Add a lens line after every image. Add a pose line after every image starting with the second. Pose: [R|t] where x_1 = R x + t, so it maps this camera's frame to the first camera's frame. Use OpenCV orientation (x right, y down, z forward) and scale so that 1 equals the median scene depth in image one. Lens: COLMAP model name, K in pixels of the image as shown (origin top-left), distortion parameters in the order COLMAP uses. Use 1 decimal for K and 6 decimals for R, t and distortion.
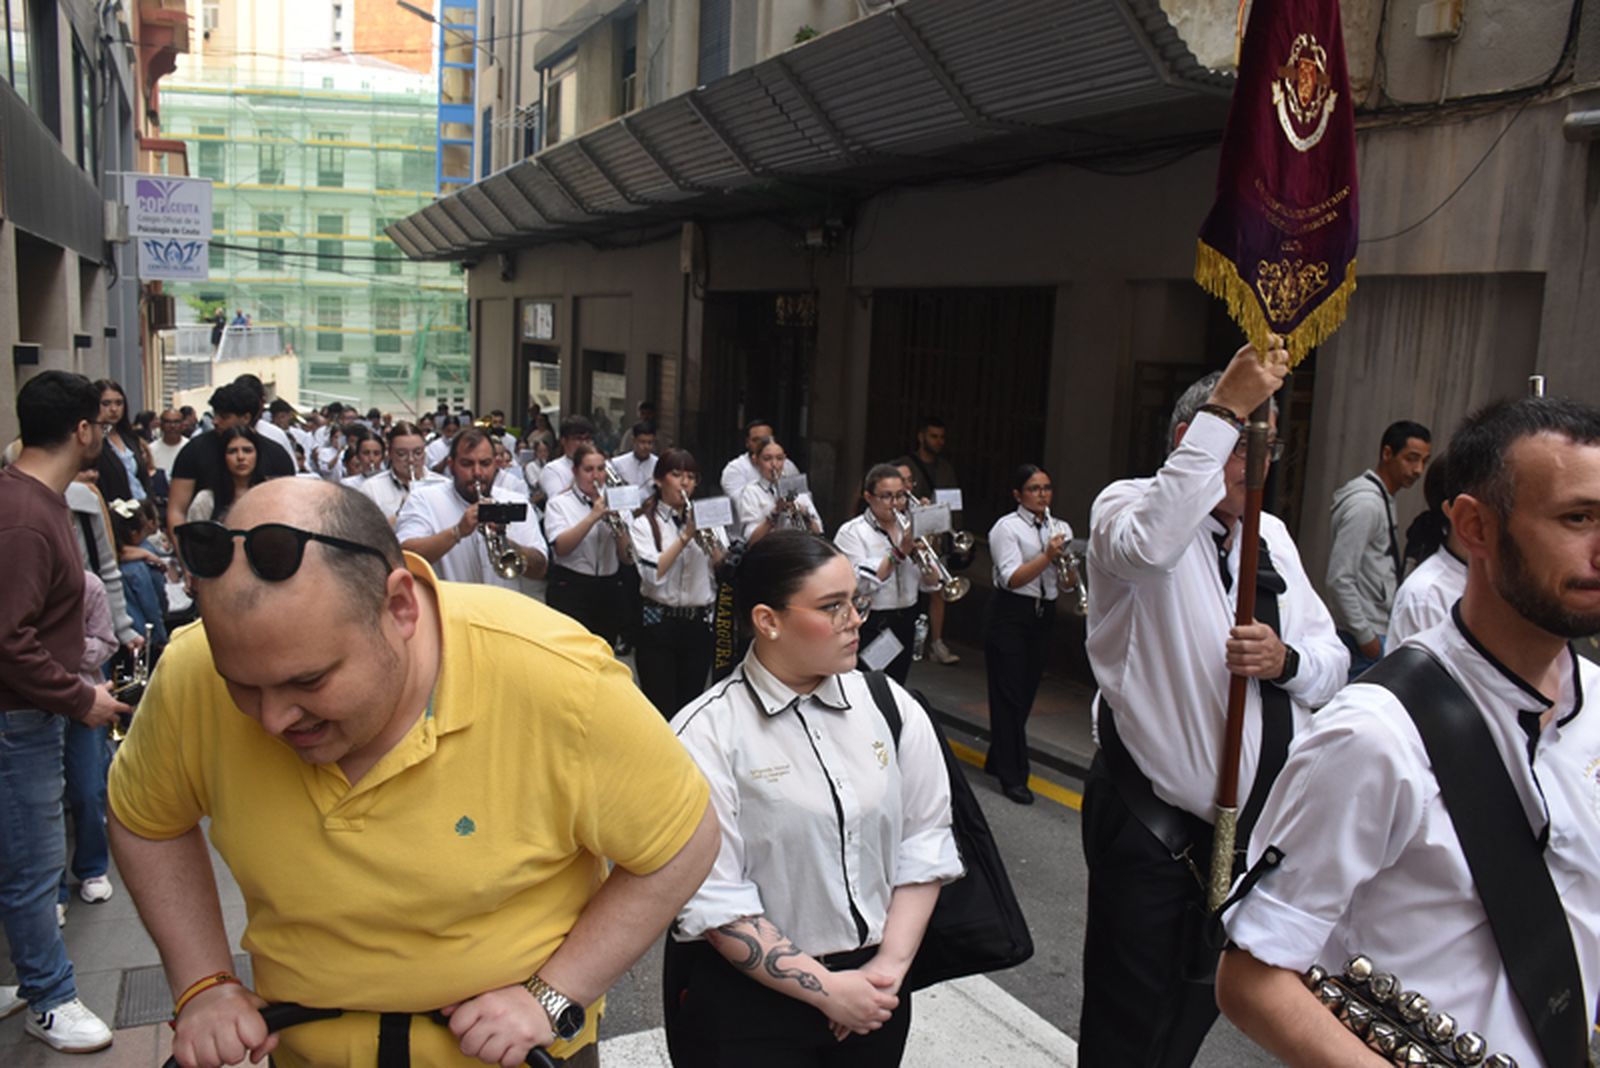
lens RADIAL K [[1247.7, 0, 804.9], [0, 1247.7, 533.9], [0, 0, 1]] dist [-0.152776, 0.105042]
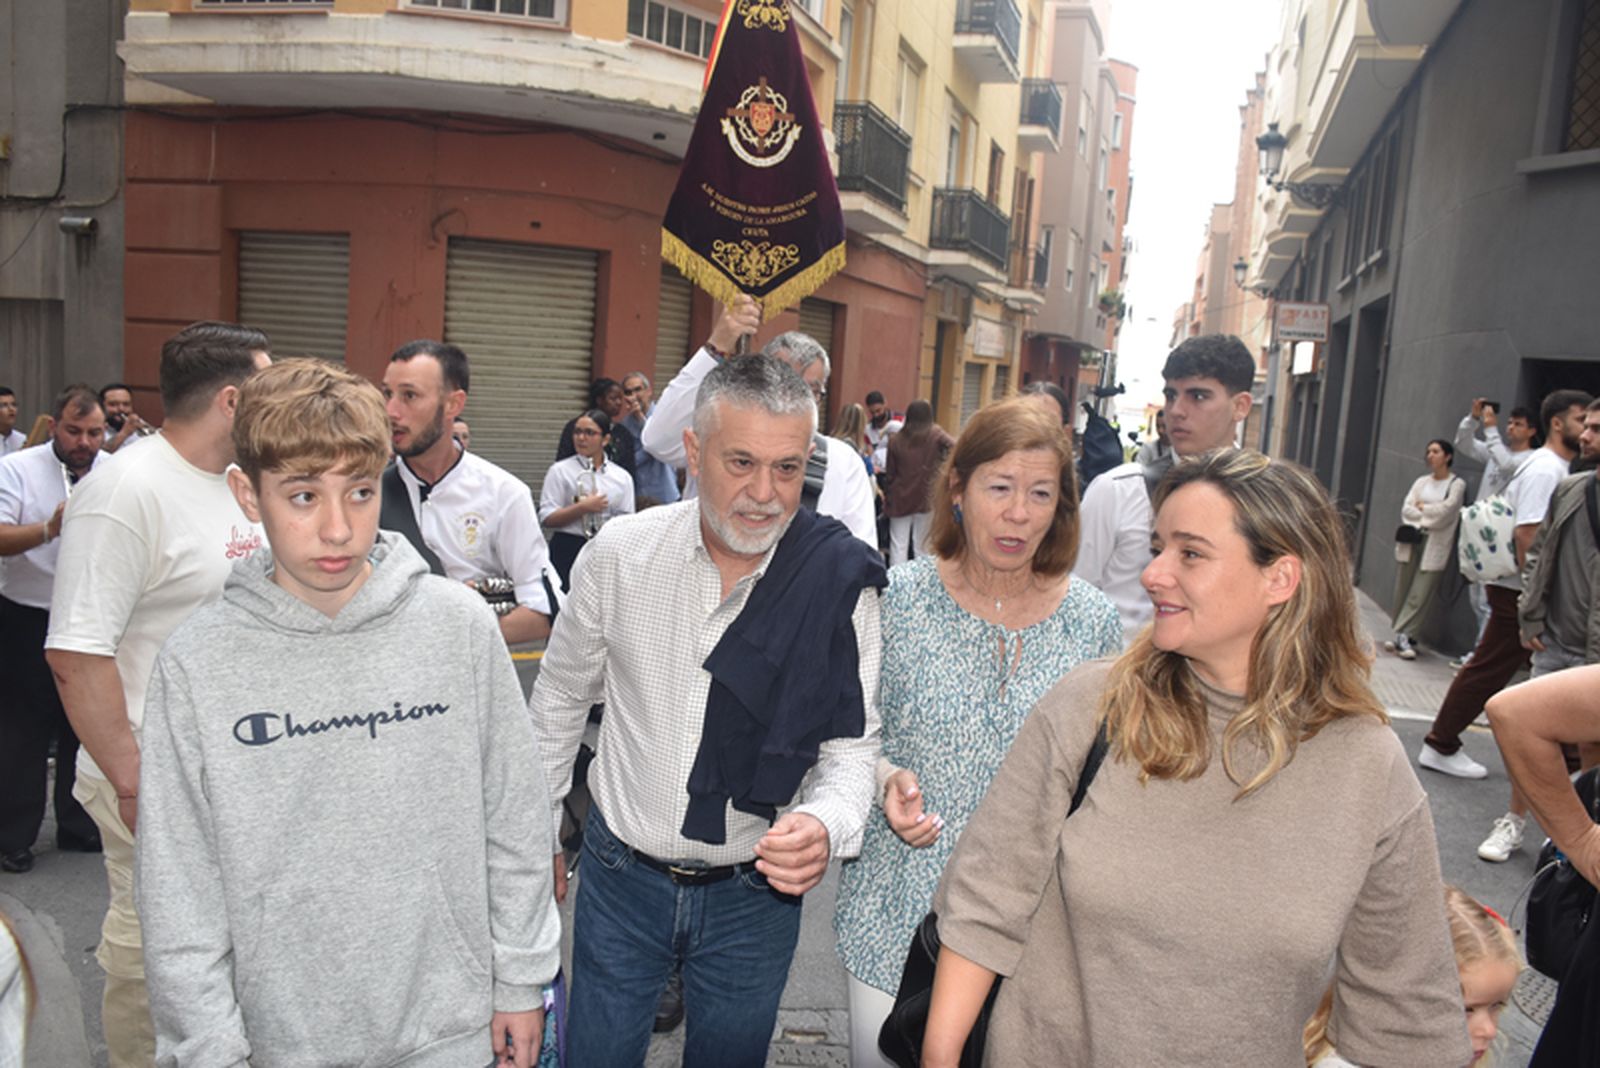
lens RADIAL K [[1247.7, 0, 804.9], [0, 1247.7, 533.9], [0, 0, 1]] dist [-0.152776, 0.105042]
pose [[0.638872, -0.107178, 0.761810, -0.012402], [0.081011, 0.994115, 0.071923, 0.014161], [-0.765035, 0.015765, 0.643795, -0.150344]]
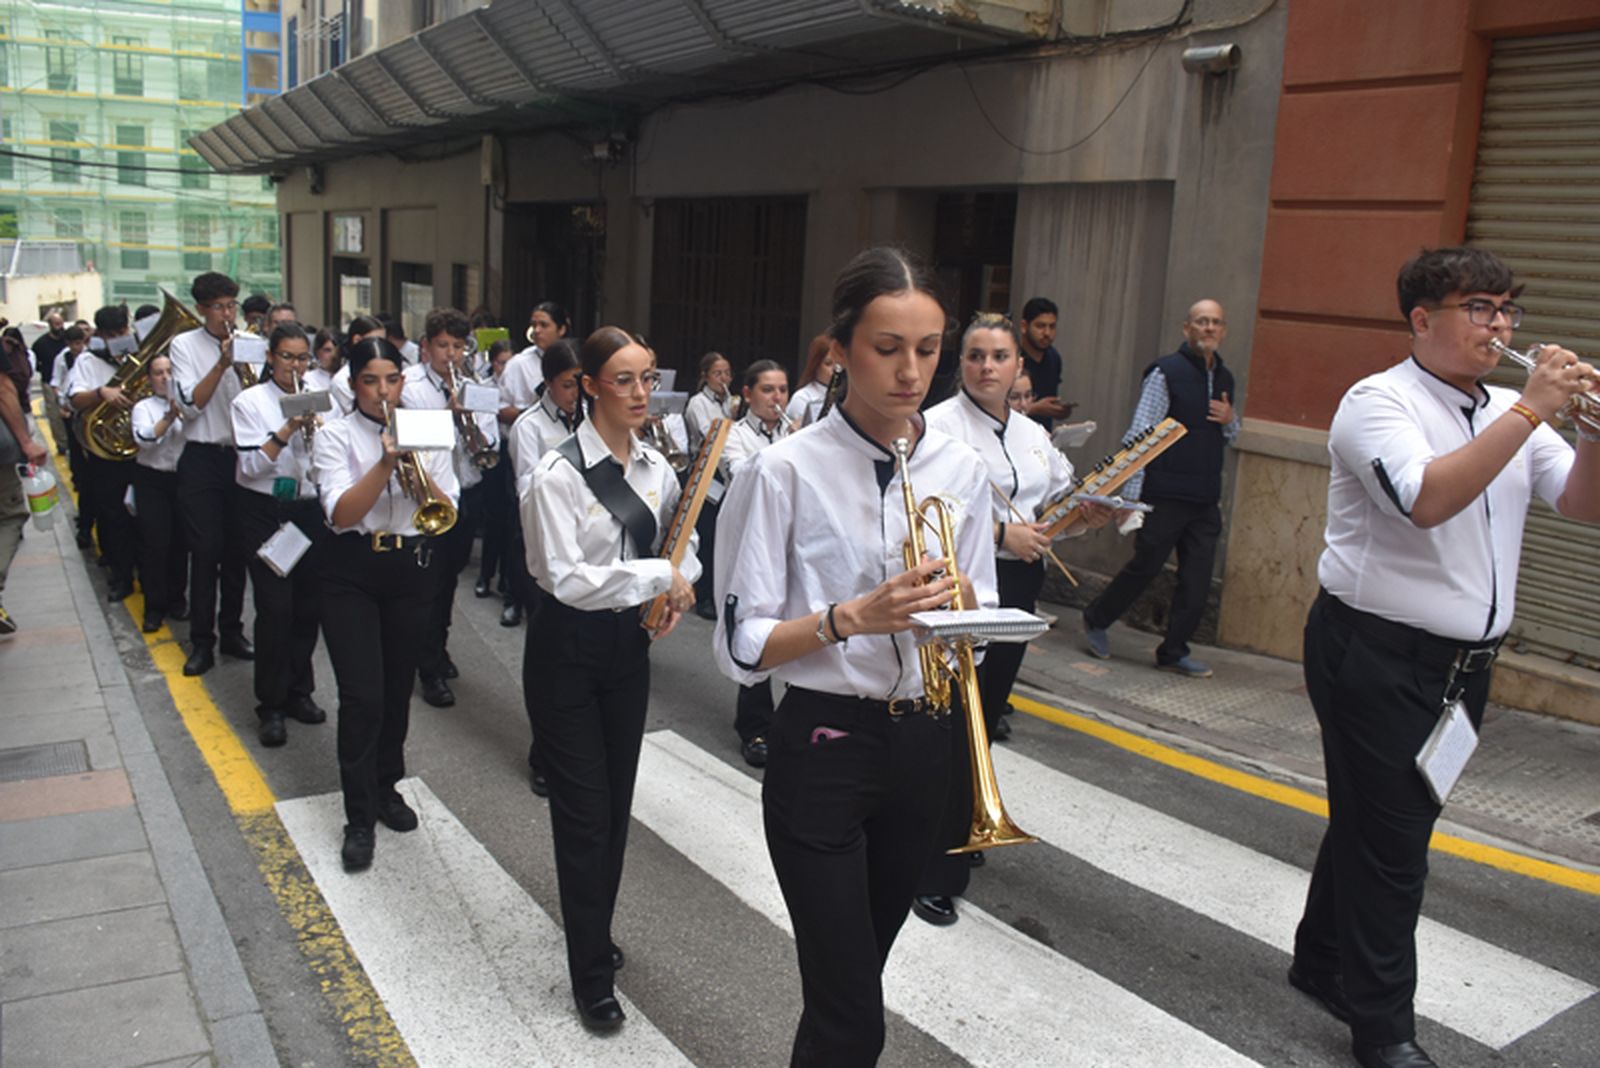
lens RADIAL K [[1247.7, 0, 804.9], [0, 1247.7, 533.9], [0, 0, 1]] dist [-0.152776, 0.105042]
pose [[0.991229, -0.017444, 0.130996, 0.011634], [0.009358, 0.998026, 0.062093, 0.008260], [-0.131821, -0.060323, 0.989436, -0.027745]]
